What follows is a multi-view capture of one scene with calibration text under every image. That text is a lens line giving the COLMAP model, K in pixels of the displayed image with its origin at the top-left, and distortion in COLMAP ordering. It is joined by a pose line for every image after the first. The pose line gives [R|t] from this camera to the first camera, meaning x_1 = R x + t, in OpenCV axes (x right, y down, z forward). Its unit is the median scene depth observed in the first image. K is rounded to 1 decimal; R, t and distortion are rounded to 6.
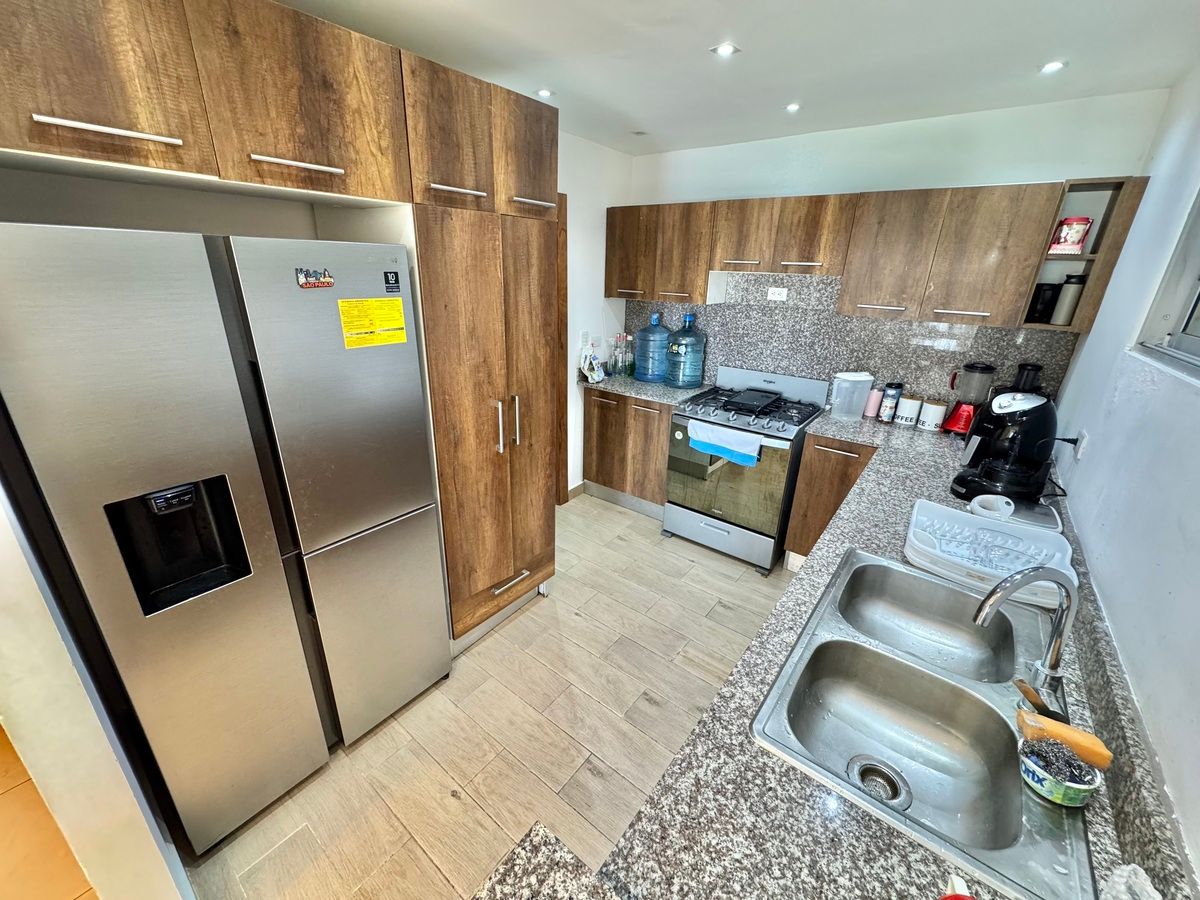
lens RADIAL K [[478.6, 0, 600.3], [0, 478.6, 447.3], [0, 0, 1]] dist [-0.001465, -0.000623]
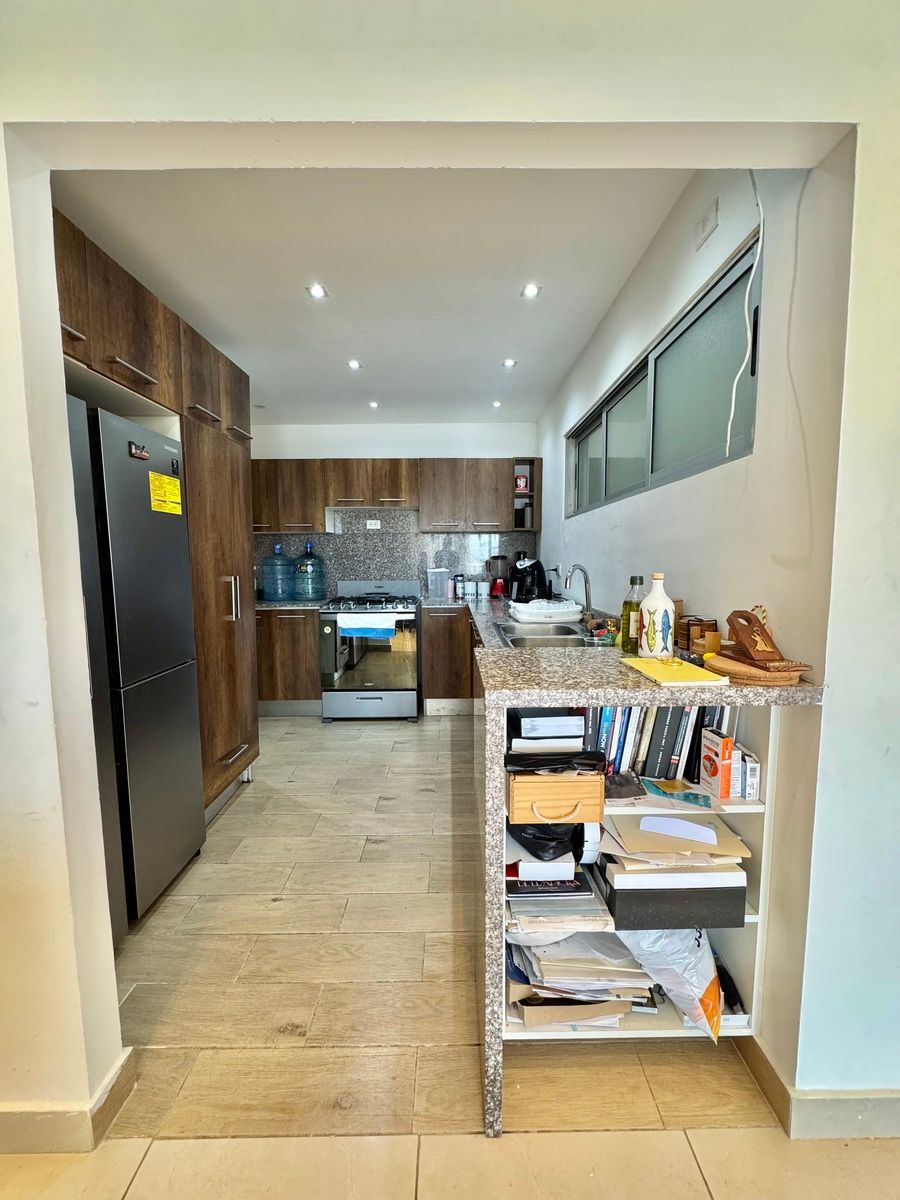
lens RADIAL K [[478.6, 0, 450.9], [0, 478.6, 601.4], [0, 0, 1]] dist [-0.001465, -0.000623]
pose [[0.789277, -0.089328, 0.607505, -0.439367], [0.243535, 0.953760, -0.176162, 0.268568], [-0.563677, 0.286989, 0.774536, -0.203465]]
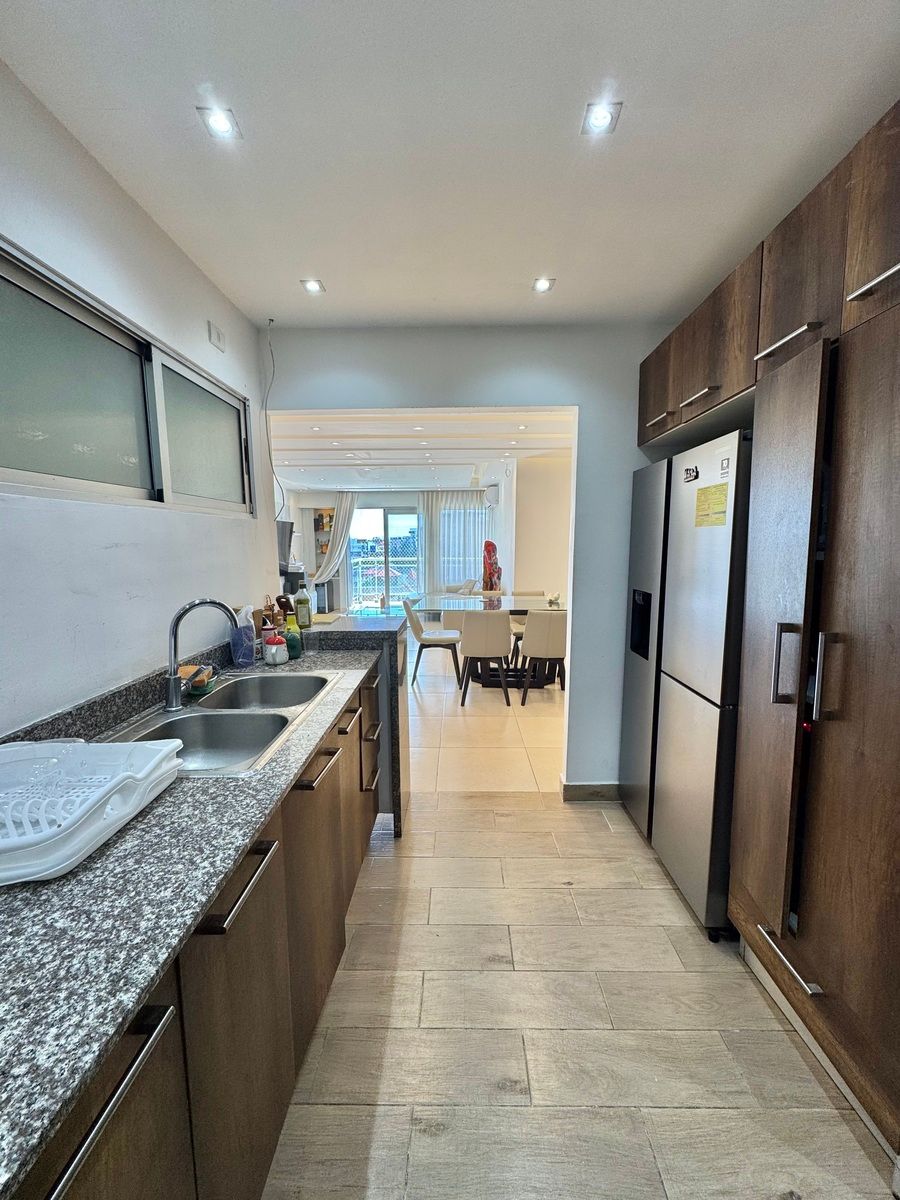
lens RADIAL K [[478.6, 0, 453.6], [0, 478.6, 599.6], [0, 0, 1]] dist [-0.001465, -0.000623]
pose [[-0.801764, 0.049645, -0.595575, 0.458580], [-0.225281, 0.897927, 0.378121, -0.230859], [0.553555, 0.437336, -0.708741, 1.025020]]
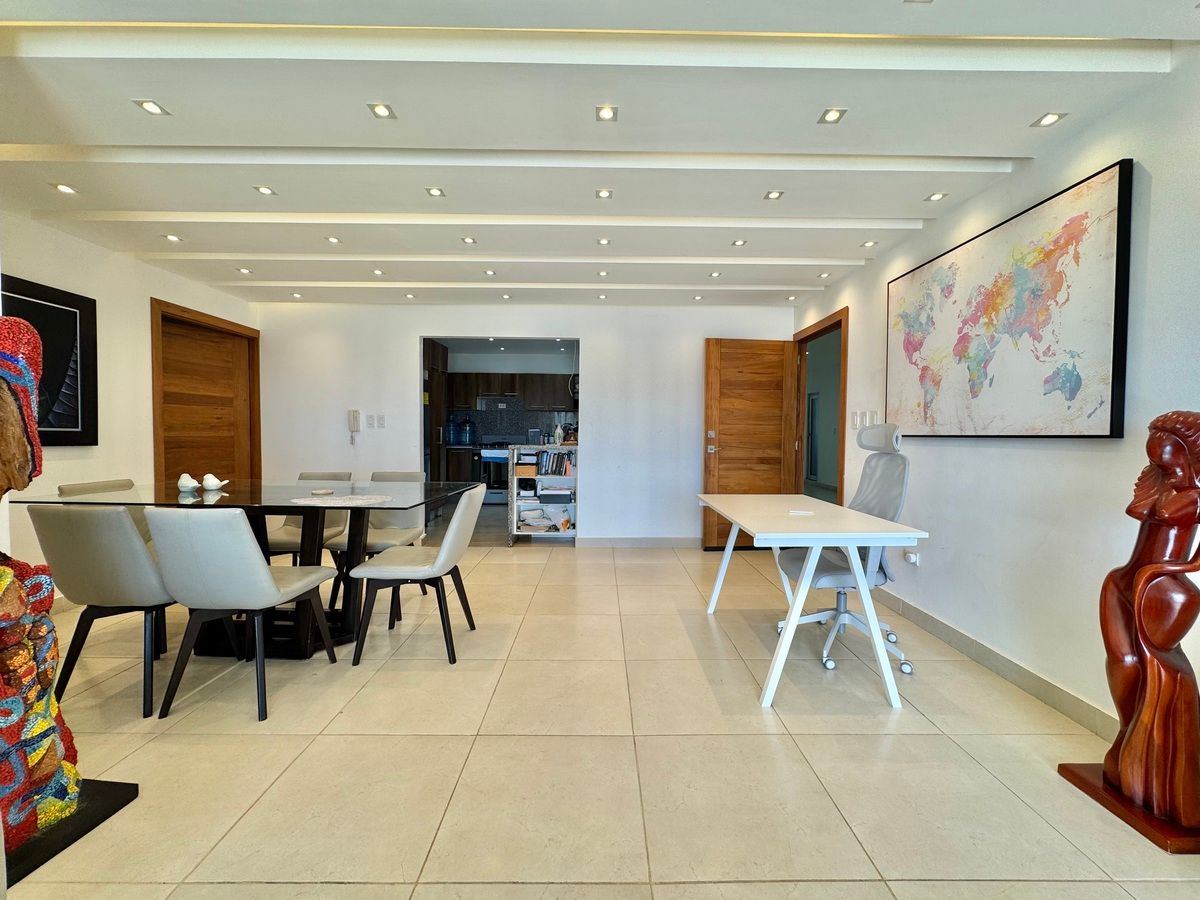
lens RADIAL K [[478.6, 0, 599.7], [0, 478.6, 445.6], [0, 0, 1]] dist [-0.001465, -0.000623]
pose [[0.794085, -0.036613, 0.606703, -1.117072], [0.228738, 0.942803, -0.242489, 0.892608], [-0.563123, 0.331333, 0.757041, -1.693084]]
